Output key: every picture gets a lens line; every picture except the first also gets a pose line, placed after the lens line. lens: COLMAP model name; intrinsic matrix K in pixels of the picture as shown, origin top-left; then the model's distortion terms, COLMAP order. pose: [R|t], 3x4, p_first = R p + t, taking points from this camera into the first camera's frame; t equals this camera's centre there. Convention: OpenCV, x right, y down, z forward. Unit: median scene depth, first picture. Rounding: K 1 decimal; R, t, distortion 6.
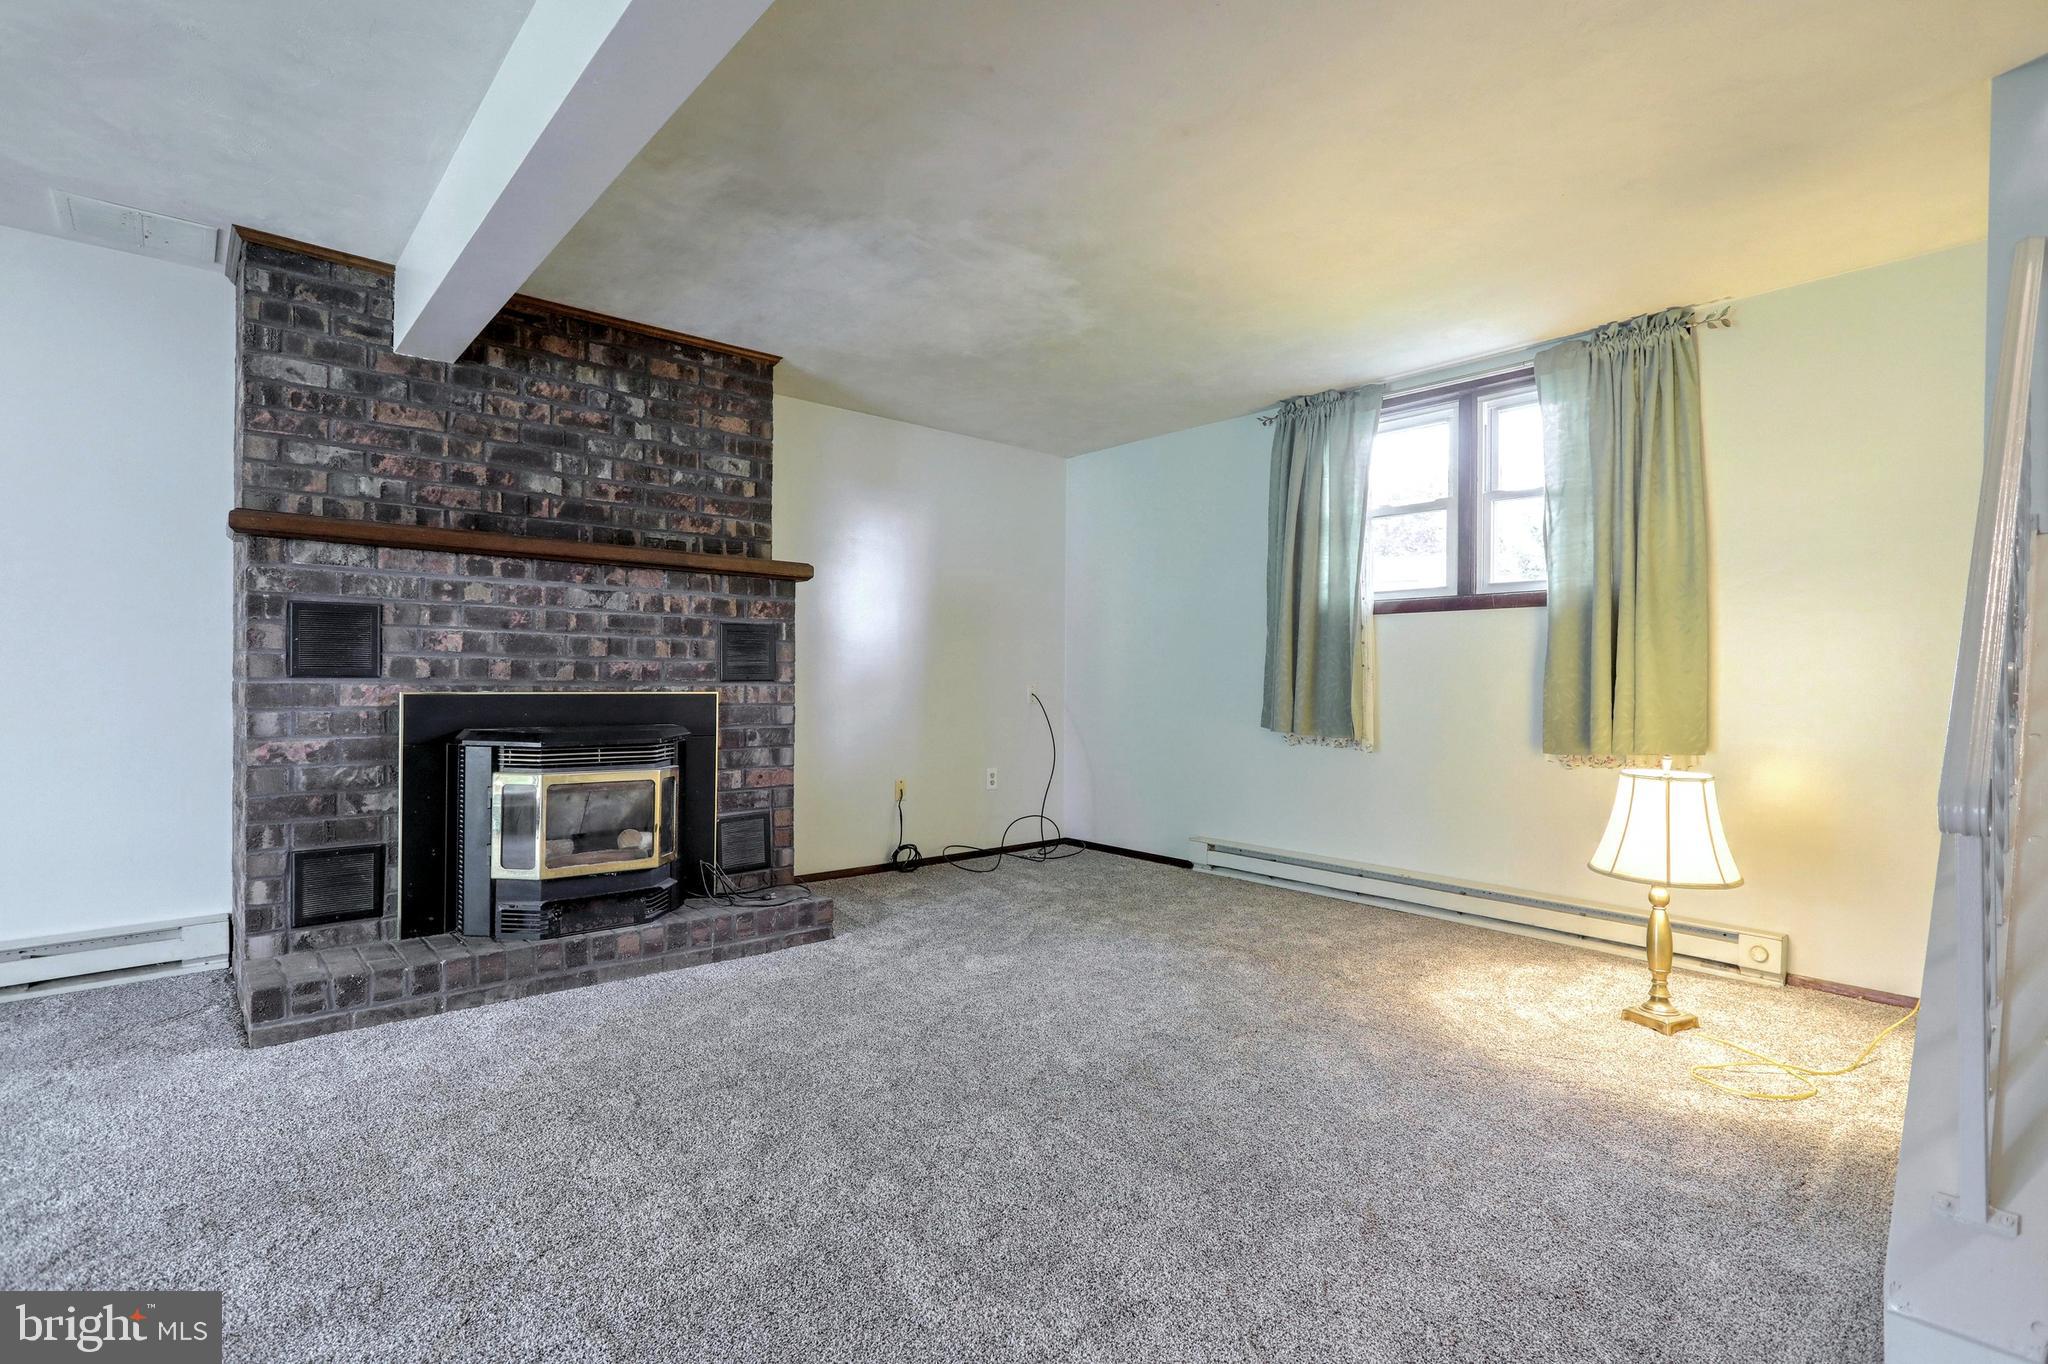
lens RADIAL K [[981.0, 0, 1027.3], [0, 981.0, 677.9], [0, 0, 1]] dist [-0.003931, 0.002637]
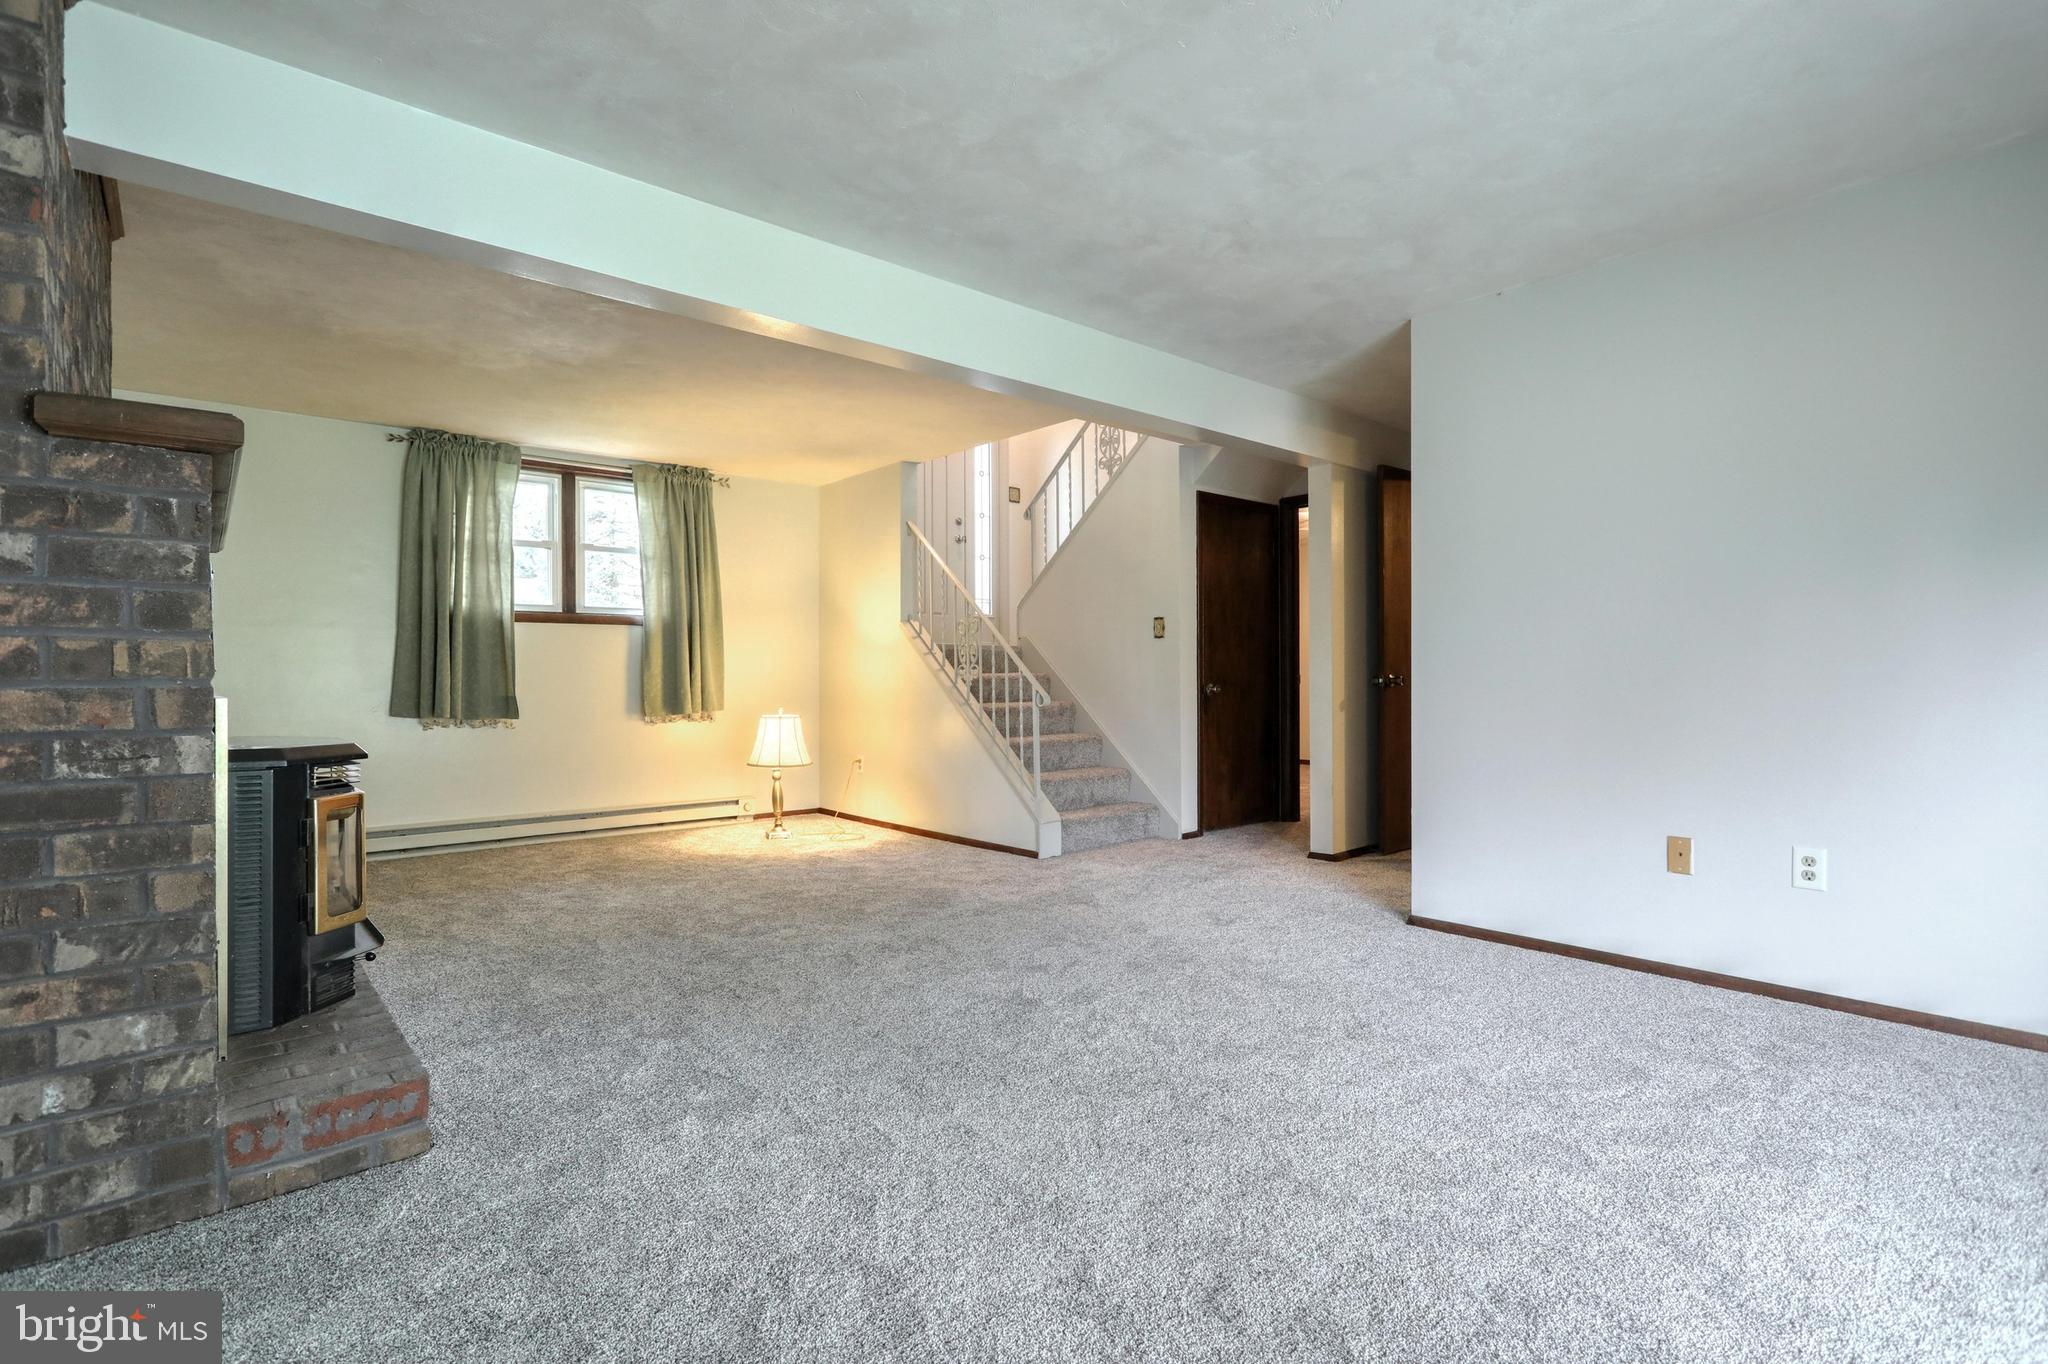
lens RADIAL K [[981.0, 0, 1026.6], [0, 981.0, 689.2], [0, 0, 1]] dist [-0.003931, 0.002637]
pose [[0.068181, -0.000955, 0.997673, -0.880447], [-0.002636, 0.999996, 0.001137, 0.023191], [-0.997669, -0.002707, 0.068178, 0.215384]]
